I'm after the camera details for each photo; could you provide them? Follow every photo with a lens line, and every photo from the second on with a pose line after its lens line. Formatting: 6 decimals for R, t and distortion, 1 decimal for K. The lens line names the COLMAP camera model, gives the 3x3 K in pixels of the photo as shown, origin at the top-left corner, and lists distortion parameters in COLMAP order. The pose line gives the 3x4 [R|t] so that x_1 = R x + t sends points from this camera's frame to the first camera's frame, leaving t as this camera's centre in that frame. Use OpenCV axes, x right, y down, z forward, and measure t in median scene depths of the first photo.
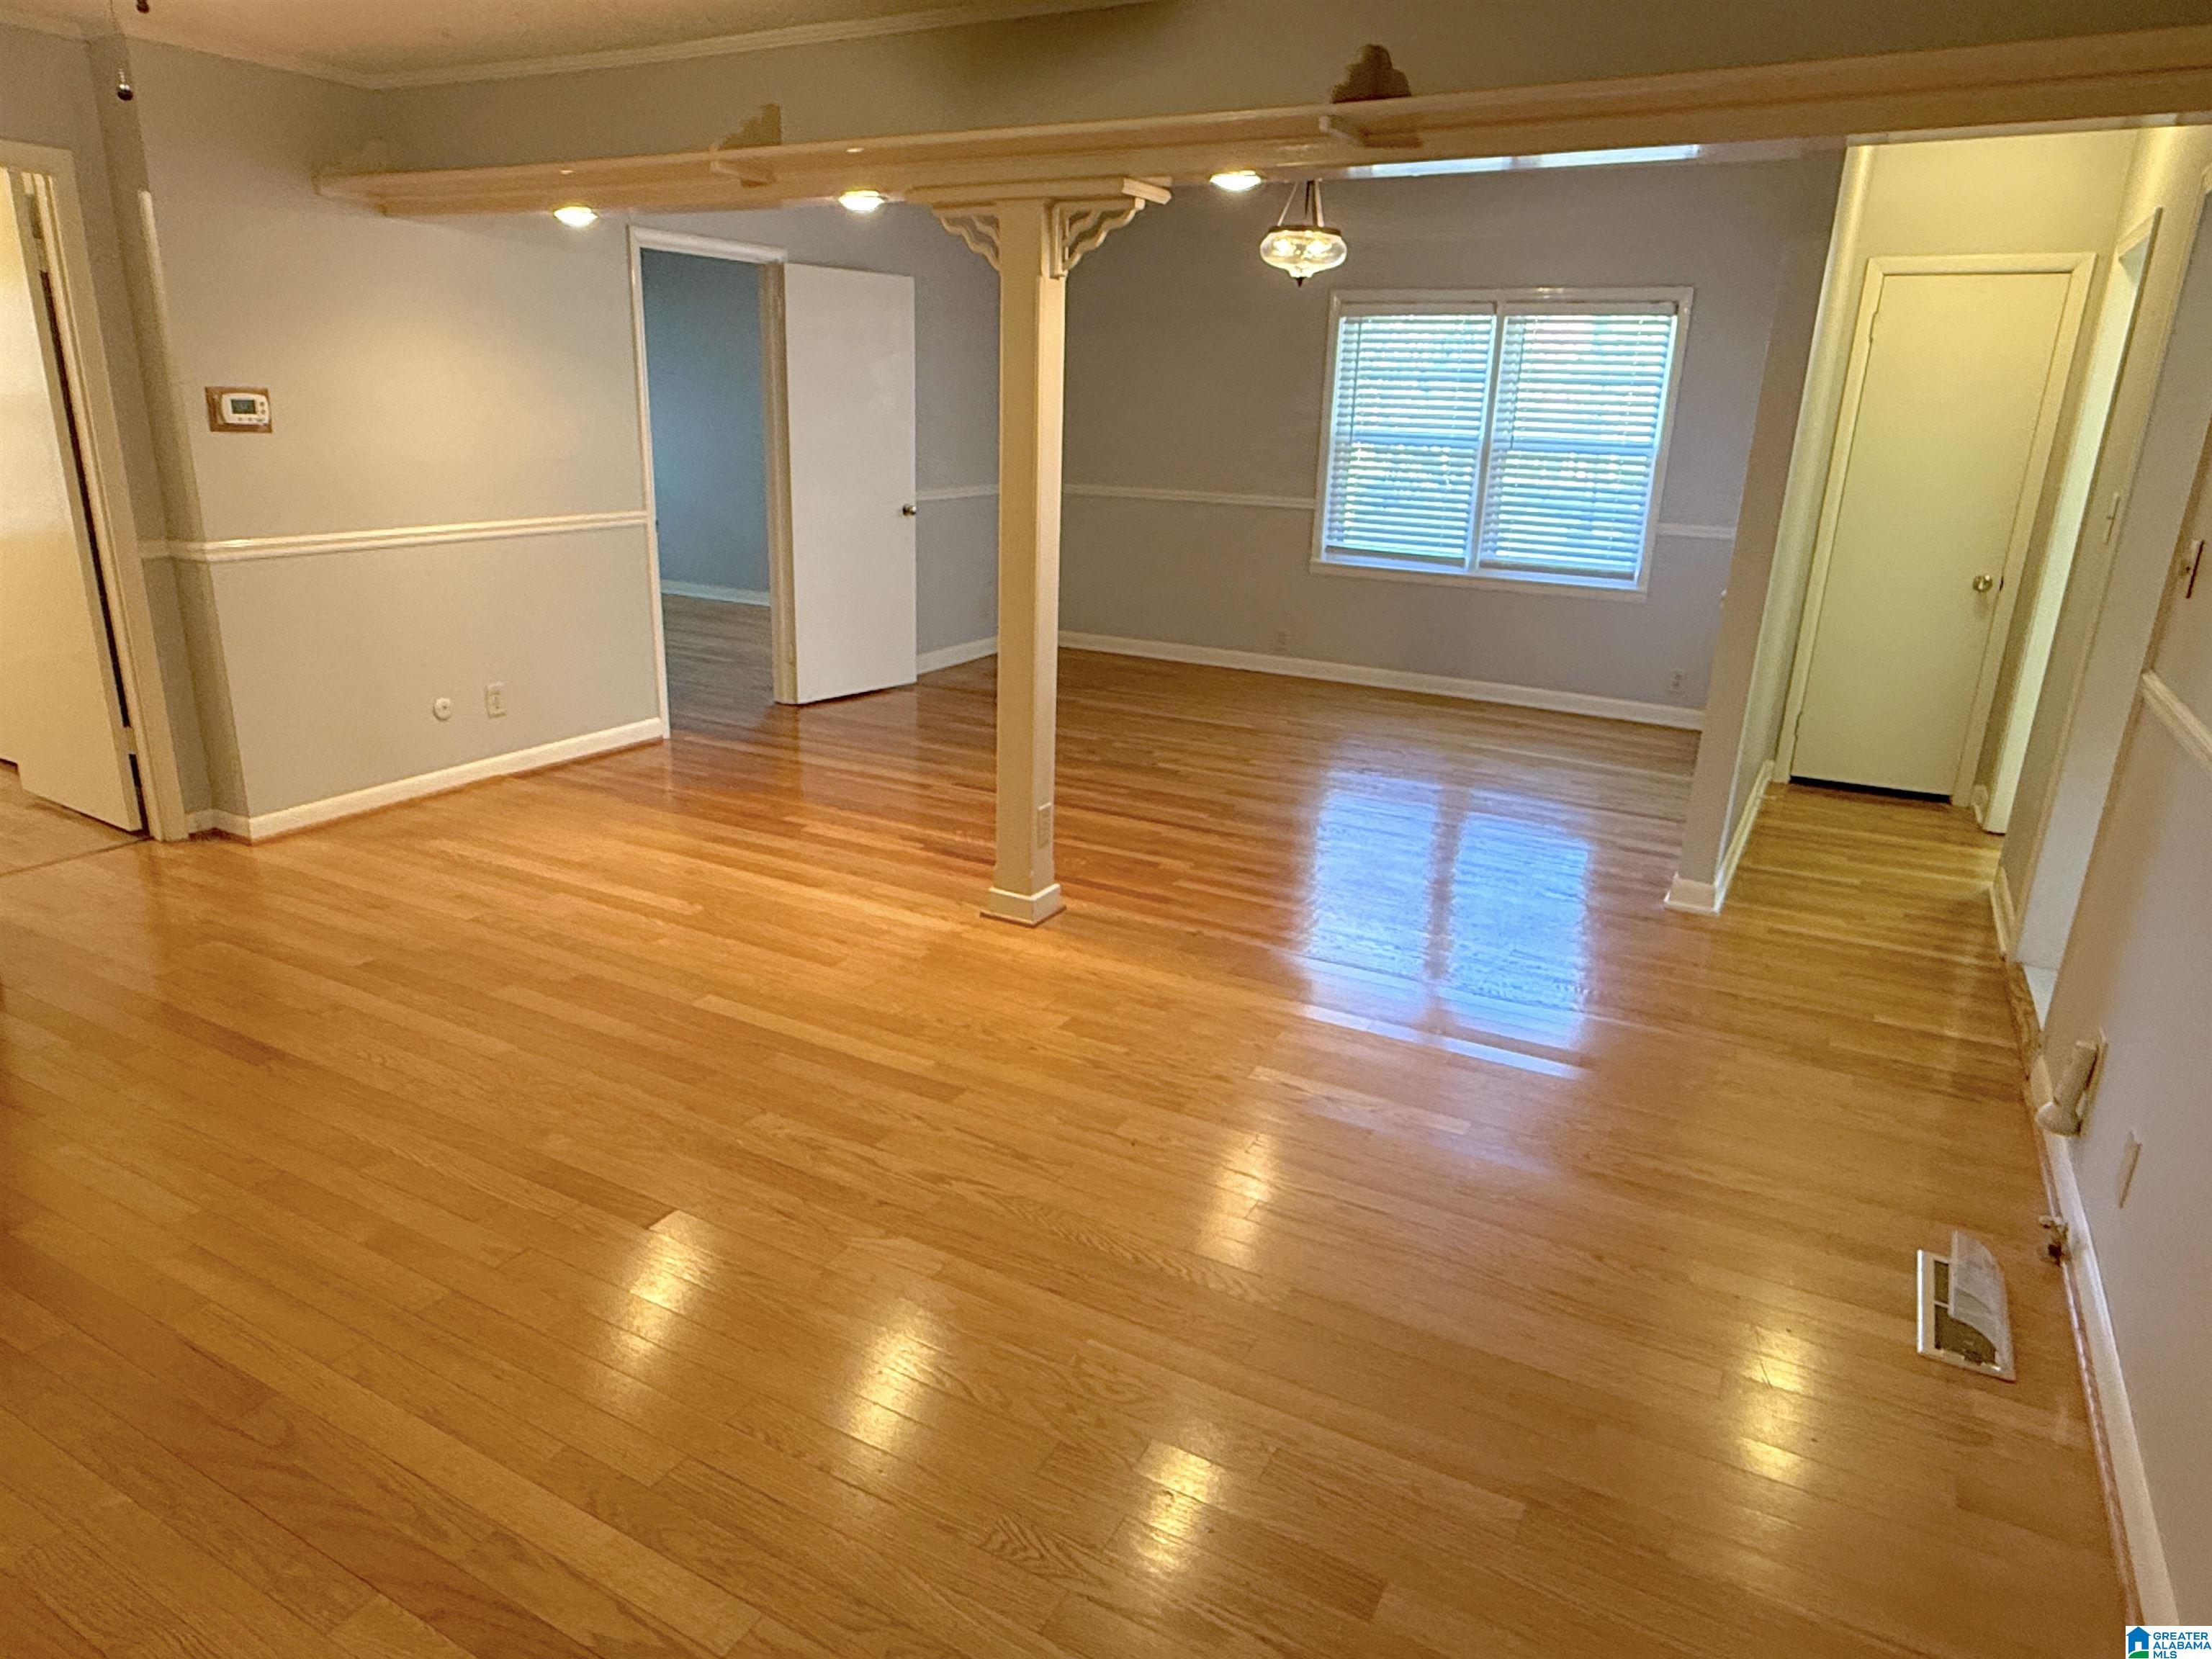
lens RADIAL K [[1371.1, 0, 1097.8], [0, 1371.1, 826.6], [0, 0, 1]] dist [0.014354, -0.001287]
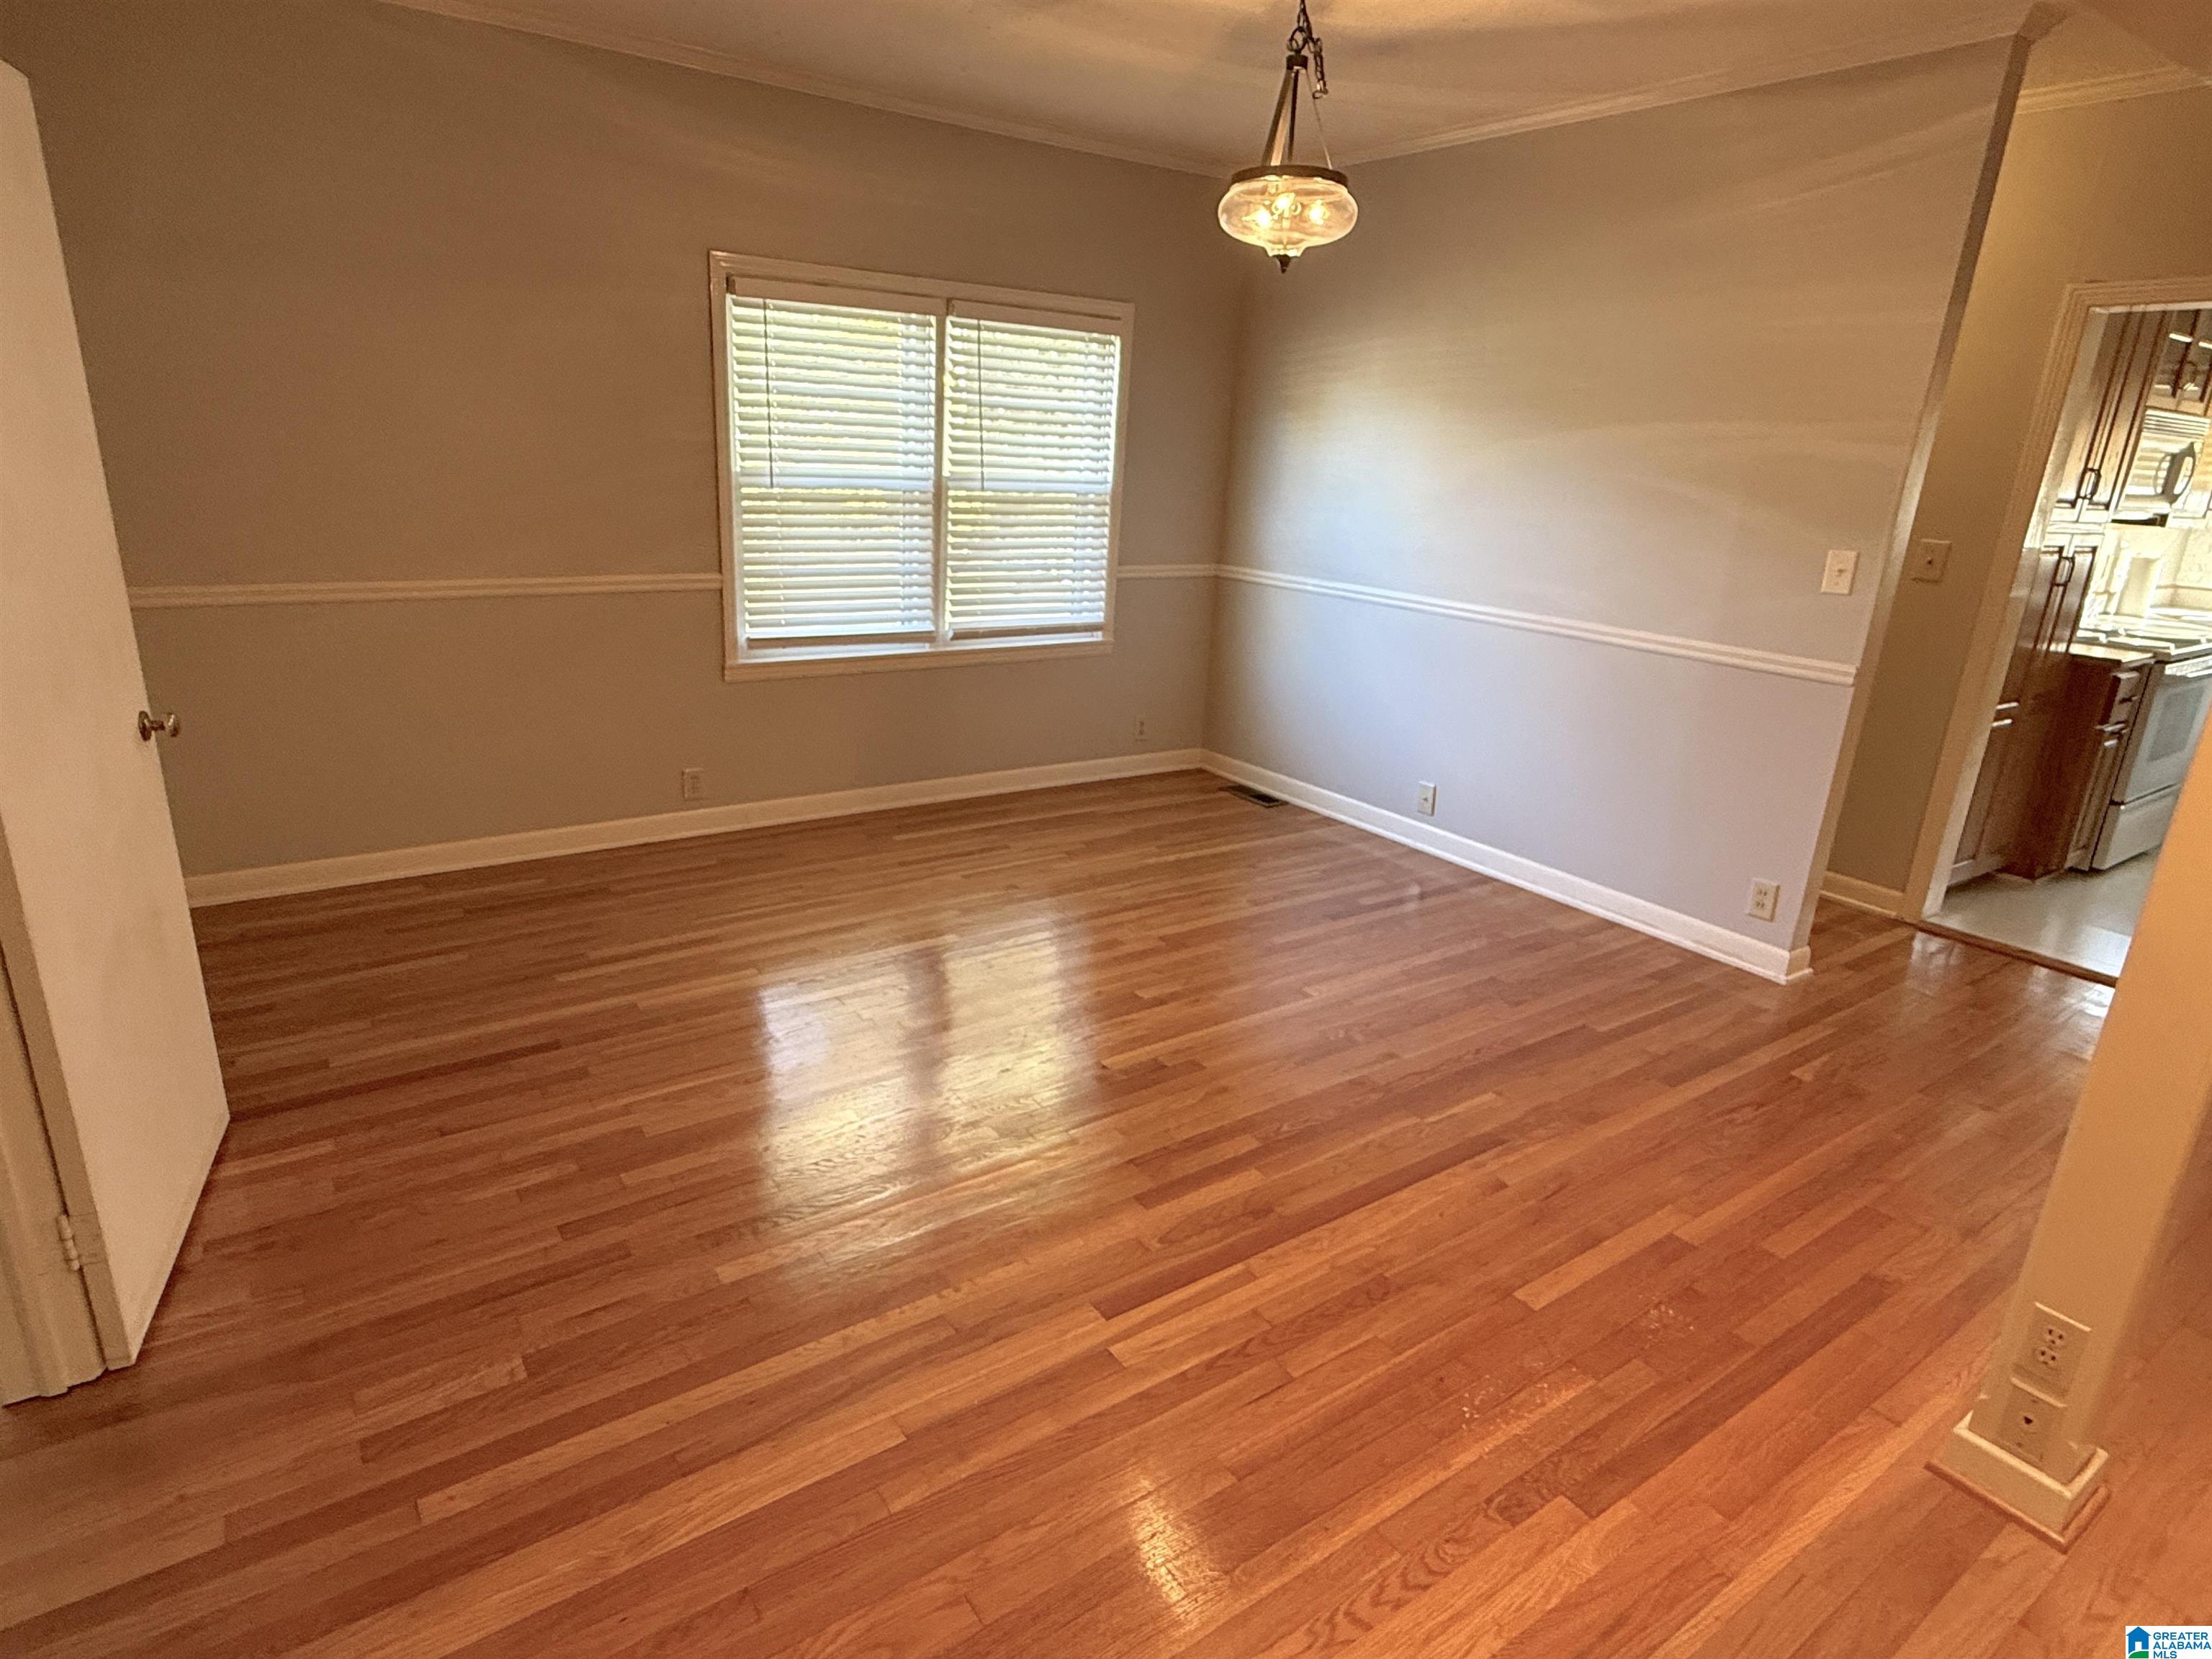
lens RADIAL K [[1209.5, 0, 1101.9], [0, 1209.5, 821.7], [0, 0, 1]] dist [0.000012, 0.000614]
pose [[0.435558, -0.281125, 0.855136, -0.328002], [0.237661, 0.952188, 0.191979, -0.216296], [-0.868220, 0.119615, 0.481545, 0.646078]]
